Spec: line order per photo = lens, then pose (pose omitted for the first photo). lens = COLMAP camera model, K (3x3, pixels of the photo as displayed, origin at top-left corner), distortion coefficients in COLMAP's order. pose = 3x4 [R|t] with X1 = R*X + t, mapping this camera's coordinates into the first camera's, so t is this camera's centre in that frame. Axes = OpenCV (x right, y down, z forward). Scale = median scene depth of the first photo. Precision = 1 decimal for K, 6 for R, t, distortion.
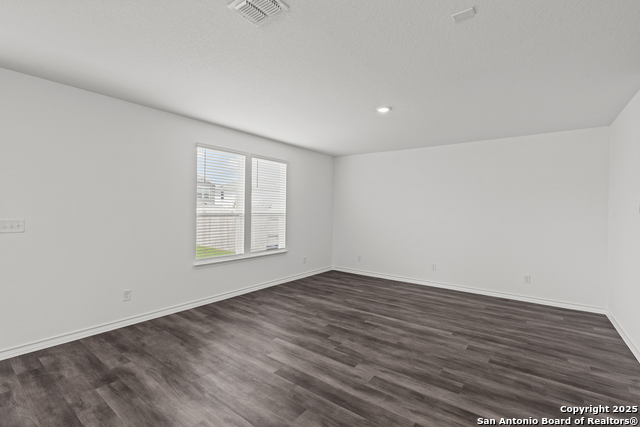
lens RADIAL K [[292.3, 0, 322.3], [0, 292.3, 211.0], [0, 0, 1]] dist [-0.003233, 0.000112]
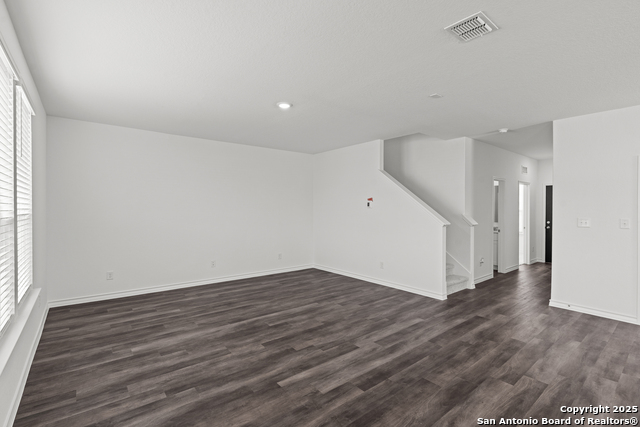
lens RADIAL K [[288.3, 0, 310.0], [0, 288.3, 209.6], [0, 0, 1]] dist [-0.003756, -0.000549]
pose [[0.271632, -0.019840, 0.962197, -0.671651], [0.001595, 0.999795, 0.020165, -0.018898], [-0.962400, -0.003943, 0.271608, 0.580636]]
